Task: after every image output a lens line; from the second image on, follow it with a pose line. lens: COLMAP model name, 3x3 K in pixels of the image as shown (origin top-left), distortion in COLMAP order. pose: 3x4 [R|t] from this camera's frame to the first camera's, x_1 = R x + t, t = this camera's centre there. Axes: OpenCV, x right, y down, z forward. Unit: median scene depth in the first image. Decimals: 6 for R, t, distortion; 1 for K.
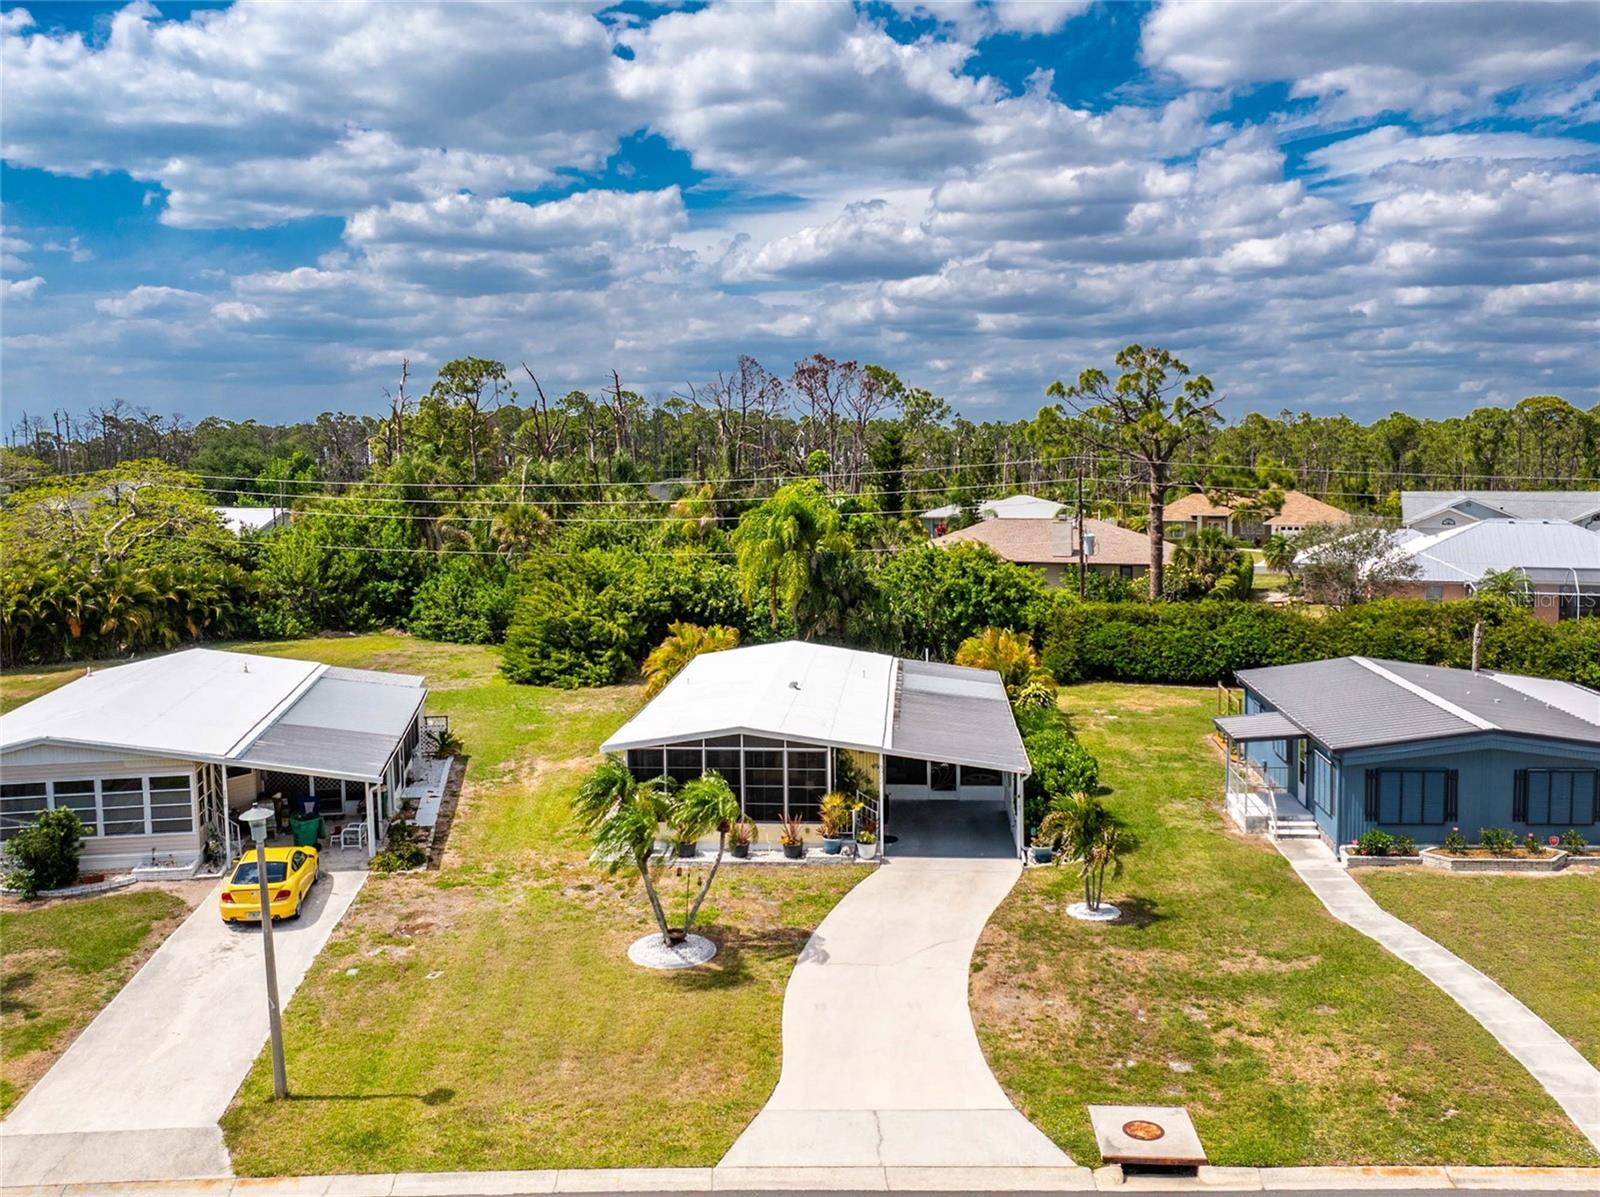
lens RADIAL K [[1396.3, 0, 801.4], [0, 1396.3, 516.4], [0, 0, 1]] dist [-0.041740, 0.008445]
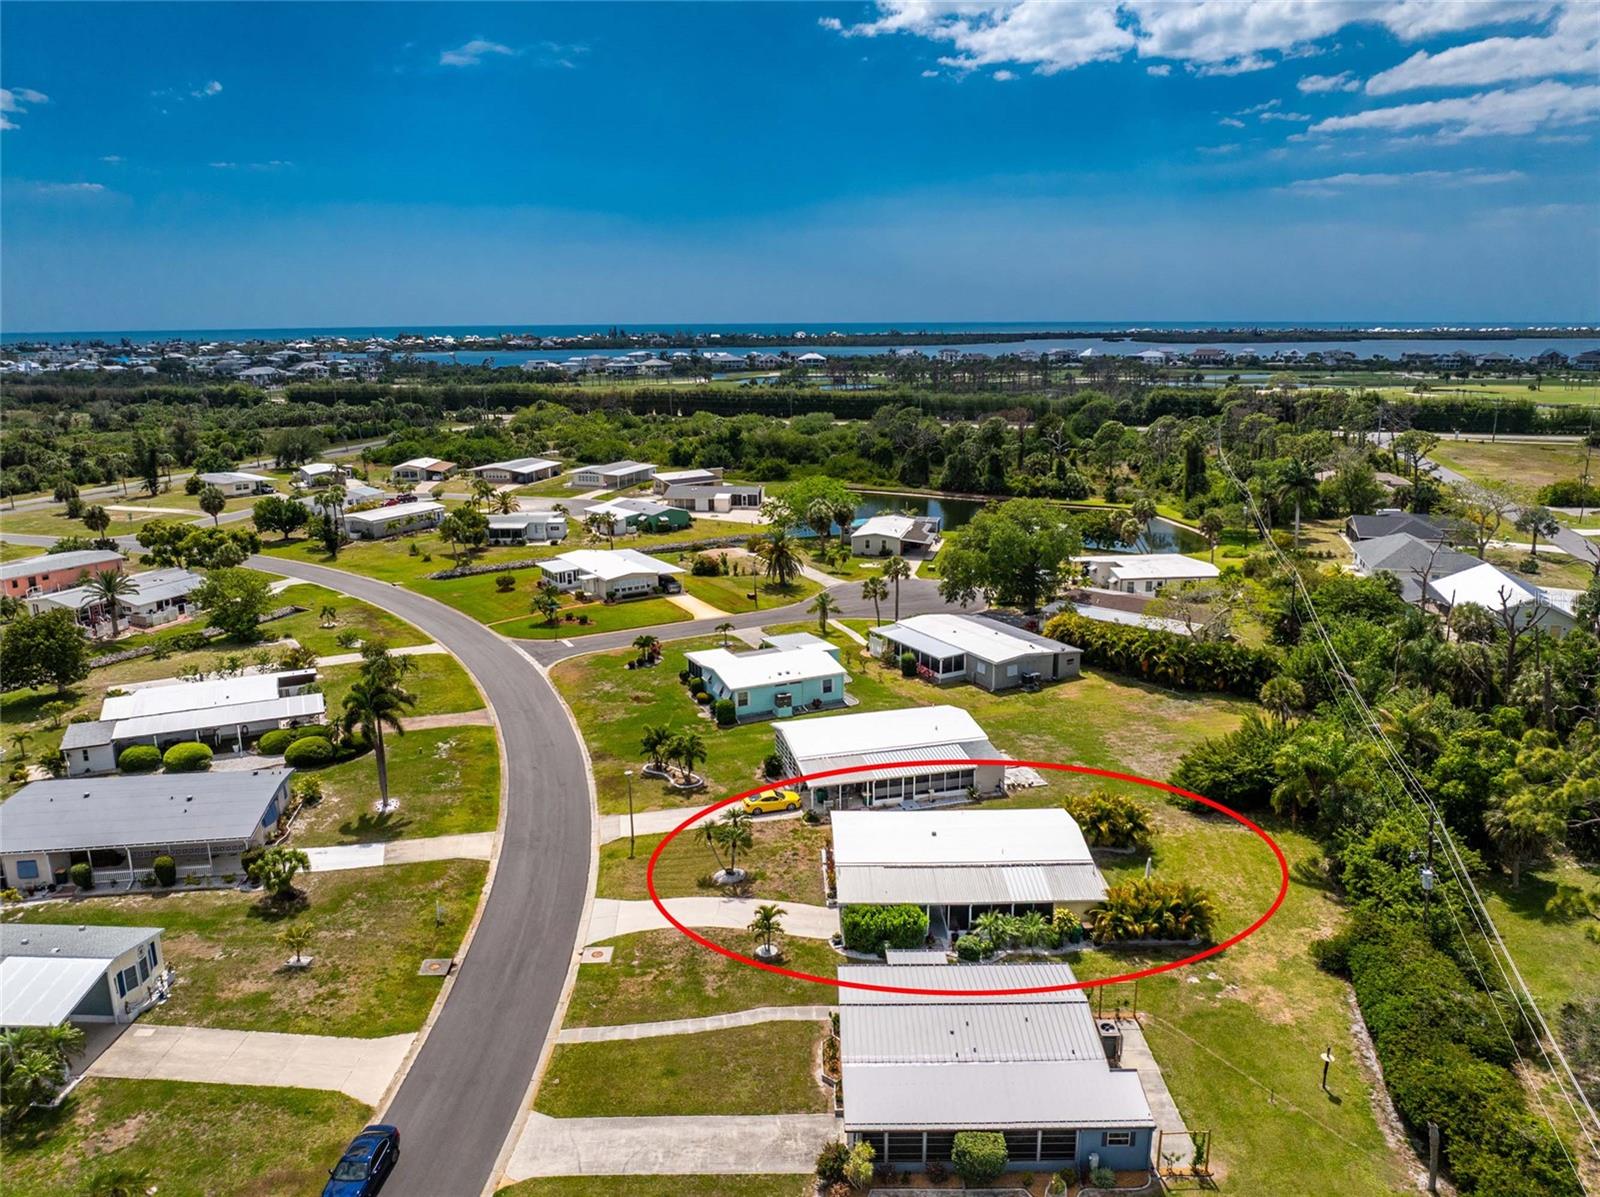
lens RADIAL K [[1141.7, 0, 805.5], [0, 1141.7, 579.7], [0, 0, 1]] dist [-0.039478, 0.015625]
pose [[0.096963, 0.230526, -0.968223, 1.839755], [-0.045607, 0.972814, 0.227052, -0.745460], [0.994243, 0.022142, 0.104840, 0.767607]]
